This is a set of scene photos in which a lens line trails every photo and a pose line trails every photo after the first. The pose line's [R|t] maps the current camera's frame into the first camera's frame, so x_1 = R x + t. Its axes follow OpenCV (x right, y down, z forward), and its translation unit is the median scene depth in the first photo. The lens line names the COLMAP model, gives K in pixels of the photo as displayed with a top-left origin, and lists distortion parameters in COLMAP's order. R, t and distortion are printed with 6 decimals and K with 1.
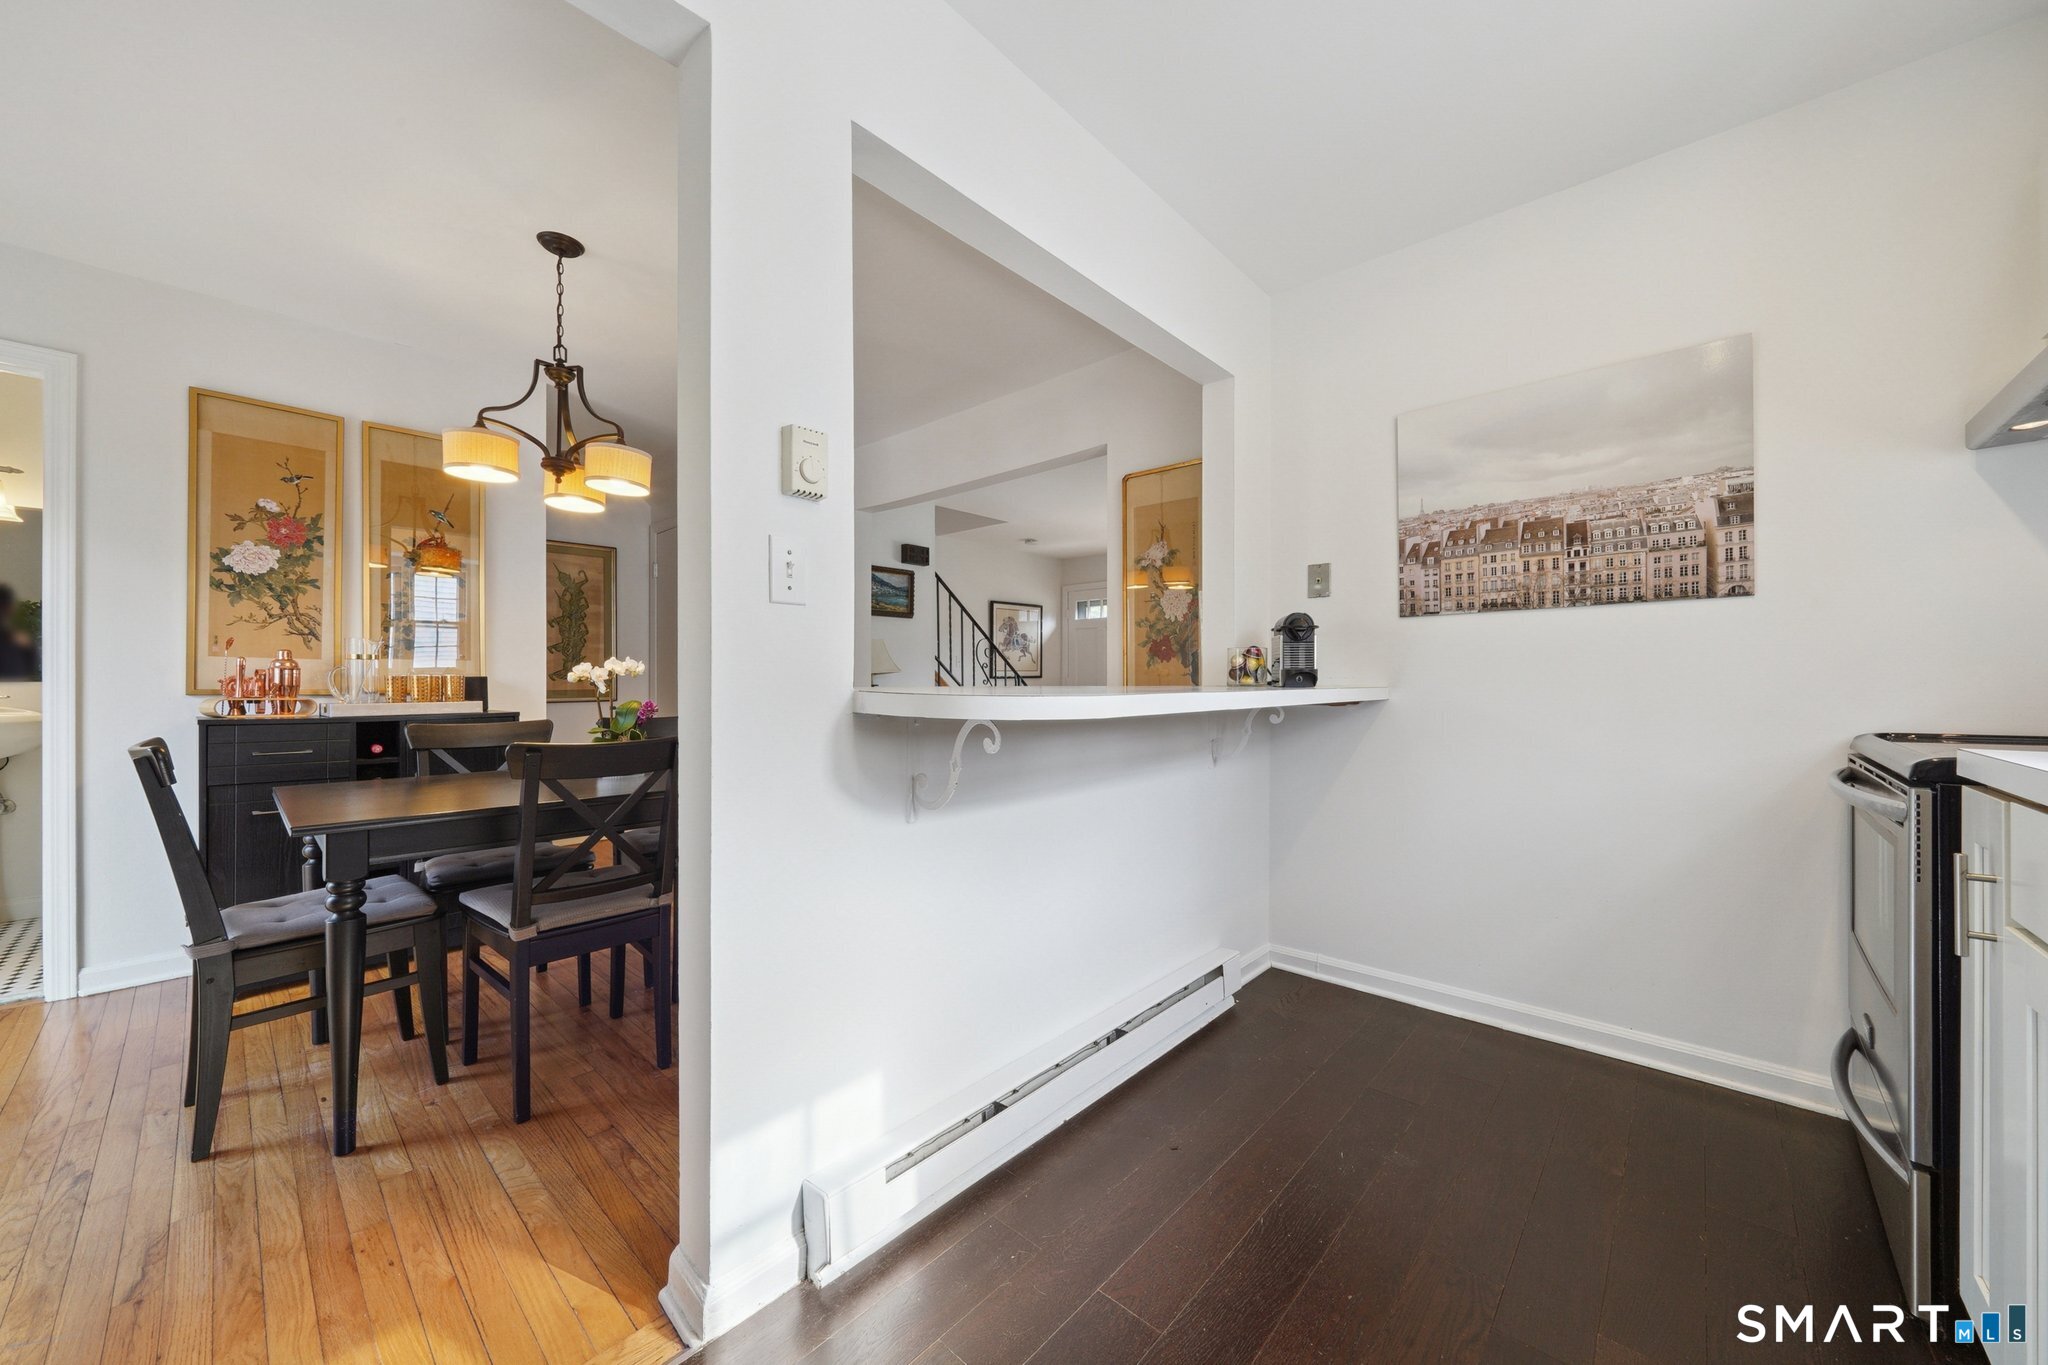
lens RADIAL K [[739.6, 0, 1024.0], [0, 739.6, 682.5], [0, 0, 1]] dist [-0.000554, -0.000072]
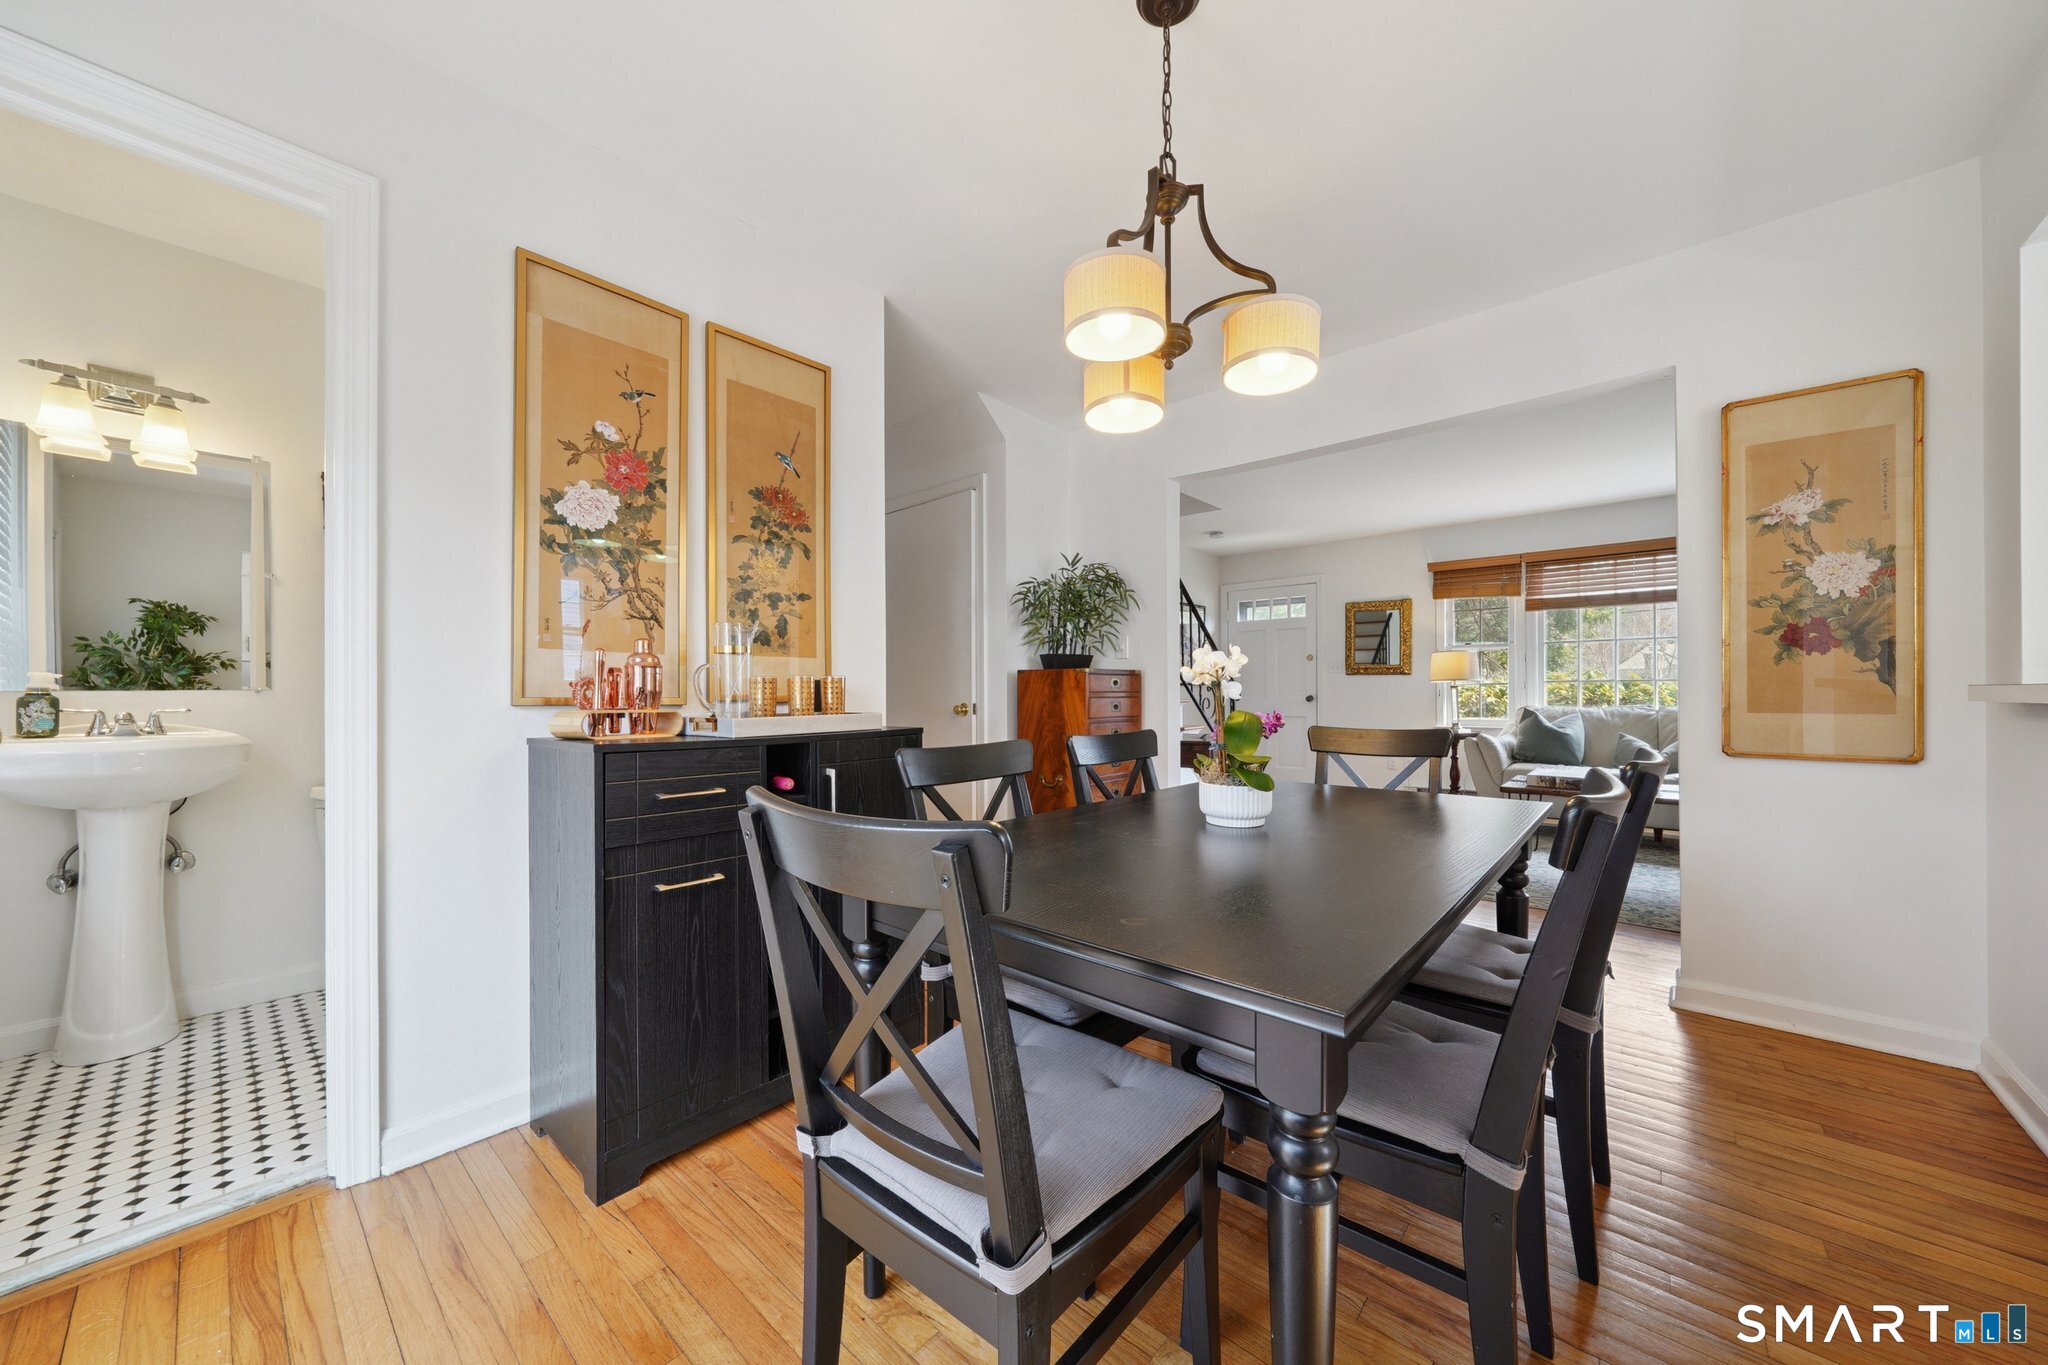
lens RADIAL K [[718.0, 0, 1021.1], [0, 718.0, 690.2], [0, 0, 1]] dist [-0.002410, -0.000209]
pose [[0.999895, -0.004892, 0.013662, -0.626046], [0.004934, 0.999983, -0.003095, 0.006348], [-0.013647, 0.003162, 0.999902, 0.315780]]
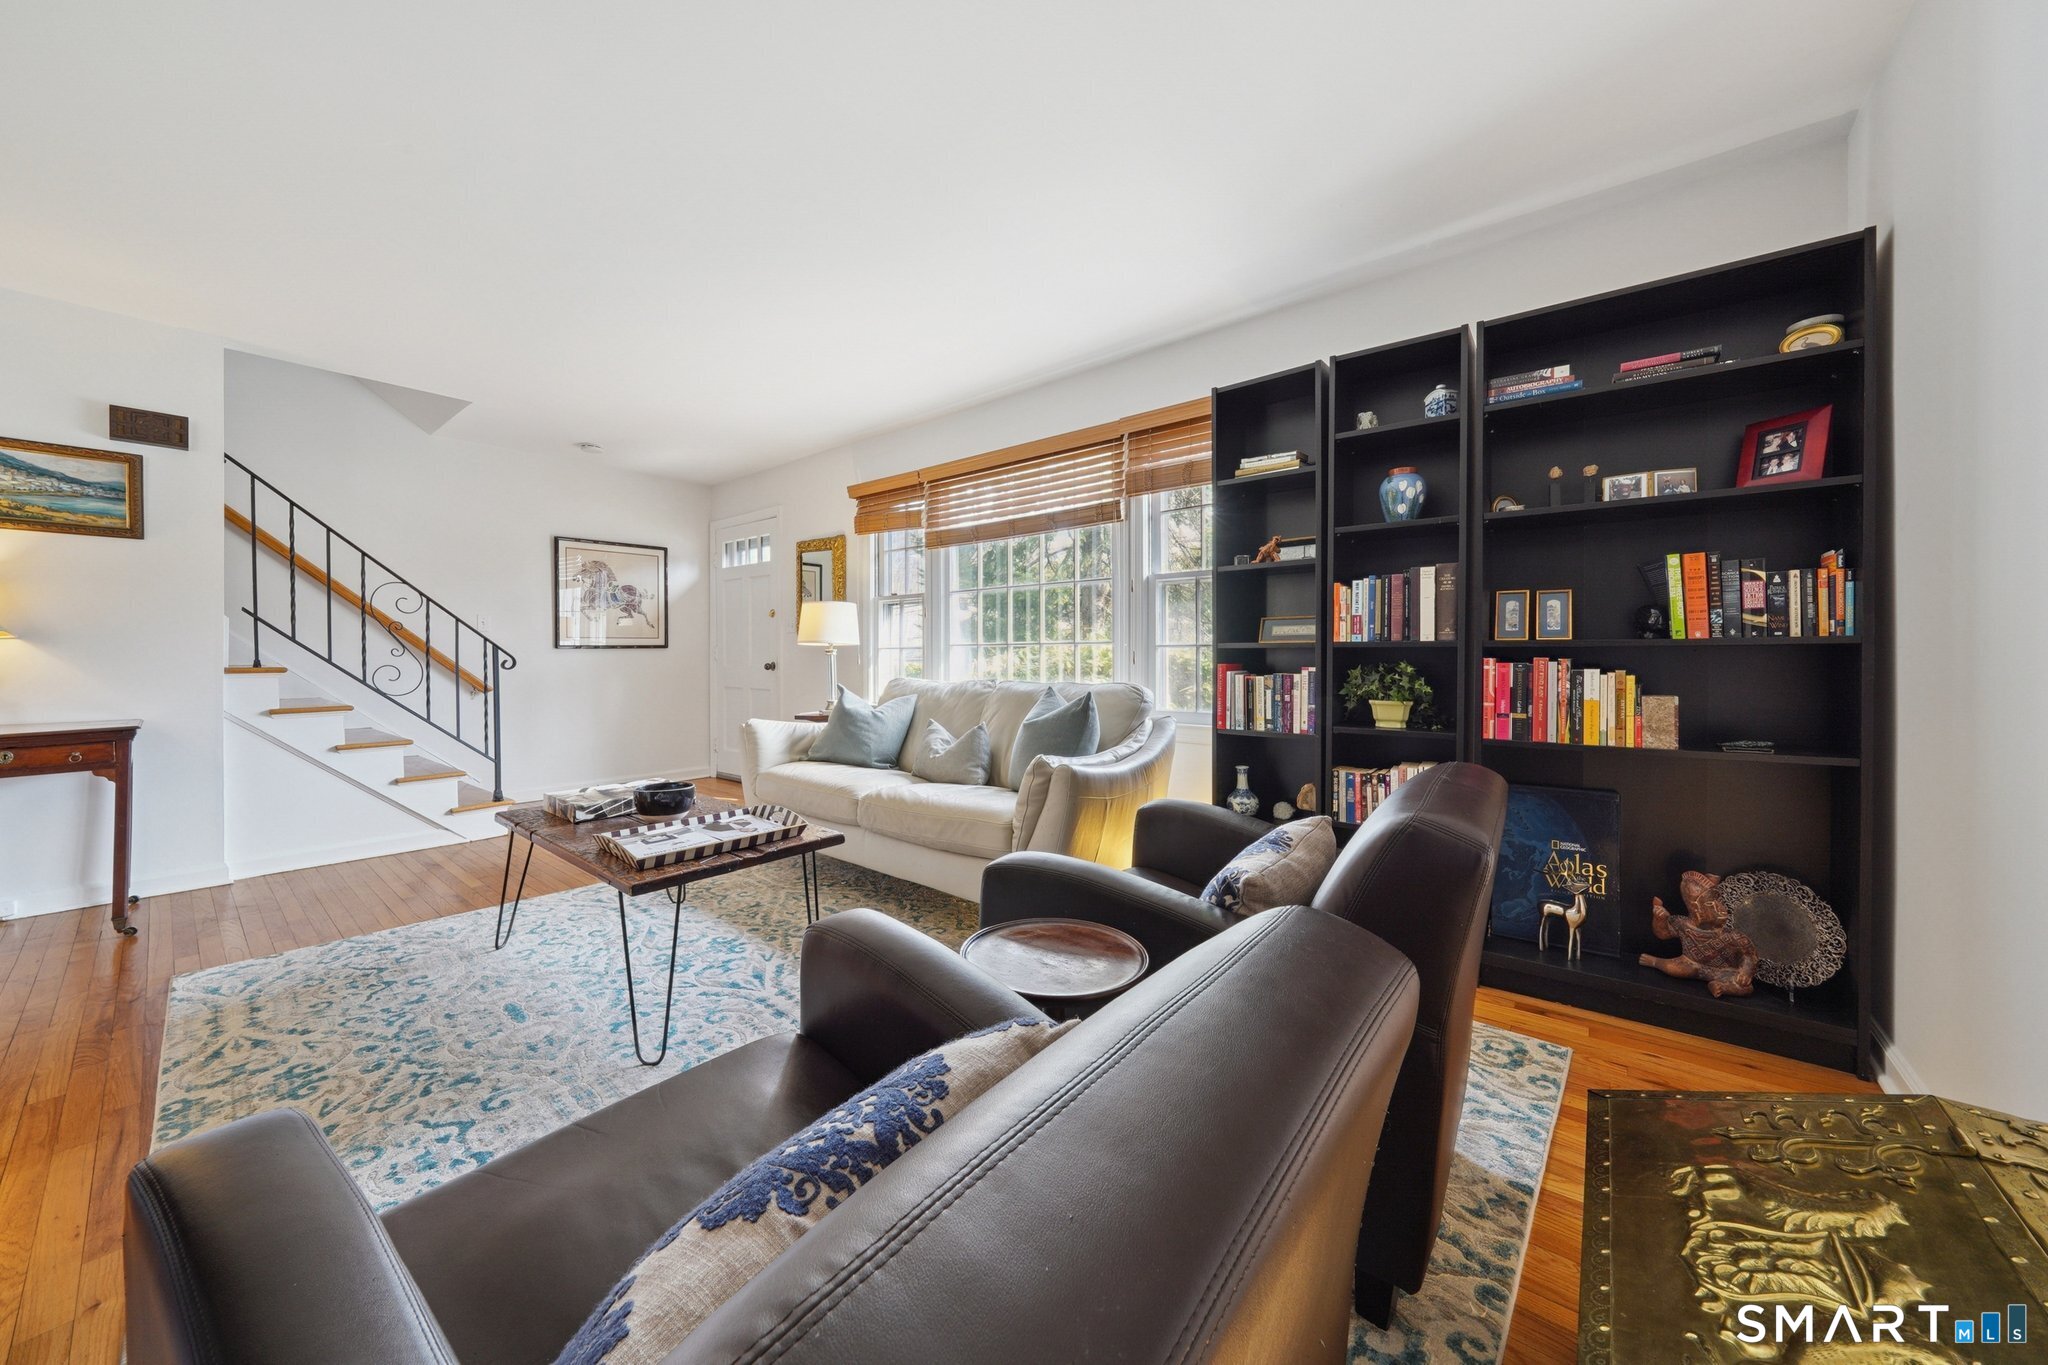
lens RADIAL K [[713.9, 0, 1014.5], [0, 713.9, 681.4], [0, 0, 1]] dist [-0.002218, -0.000139]
pose [[0.998573, -0.006037, 0.053059, 0.942065], [0.004104, 0.999327, 0.036451, 0.009433], [-0.053243, -0.036181, 0.997926, 0.800151]]
